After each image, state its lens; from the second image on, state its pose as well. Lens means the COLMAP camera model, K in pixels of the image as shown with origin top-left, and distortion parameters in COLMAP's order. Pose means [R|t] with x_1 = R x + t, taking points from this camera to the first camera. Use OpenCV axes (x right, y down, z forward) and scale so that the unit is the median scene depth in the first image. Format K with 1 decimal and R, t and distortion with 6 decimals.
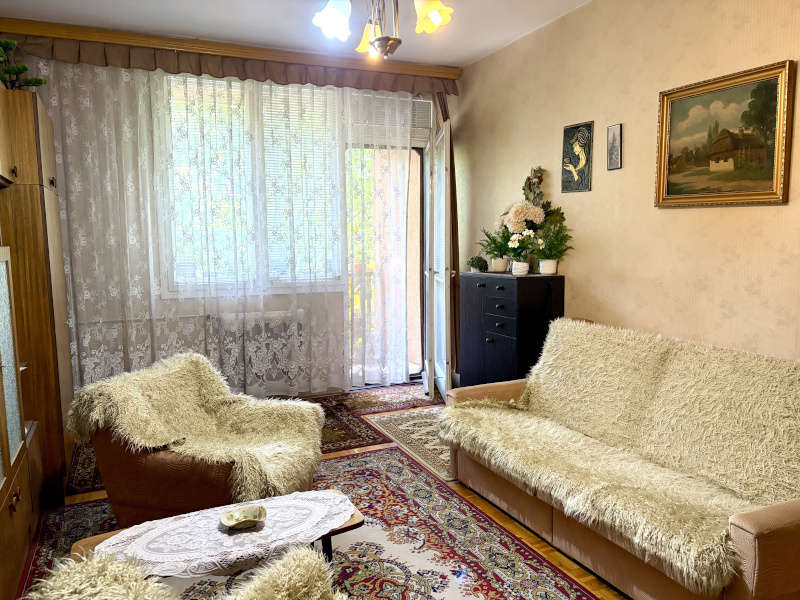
lens RADIAL K [[604.9, 0, 400.0], [0, 604.9, 298.4], [0, 0, 1]] dist [-0.011006, -0.011266]
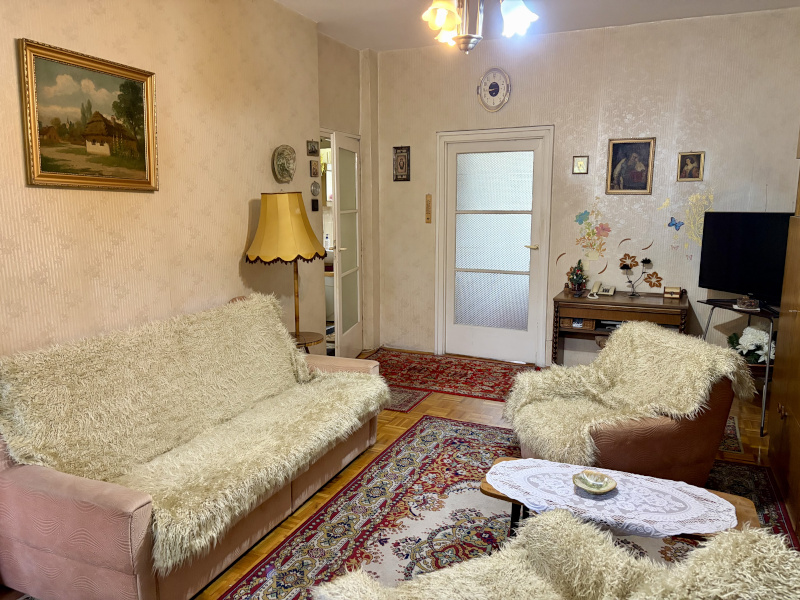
lens RADIAL K [[604.9, 0, 399.5], [0, 604.9, 300.2], [0, 0, 1]] dist [-0.011006, -0.011266]
pose [[-0.670086, -0.101339, 0.735333, -0.556517], [0.087163, 0.973041, 0.213527, -0.147359], [-0.737148, 0.207176, -0.643188, 1.335139]]
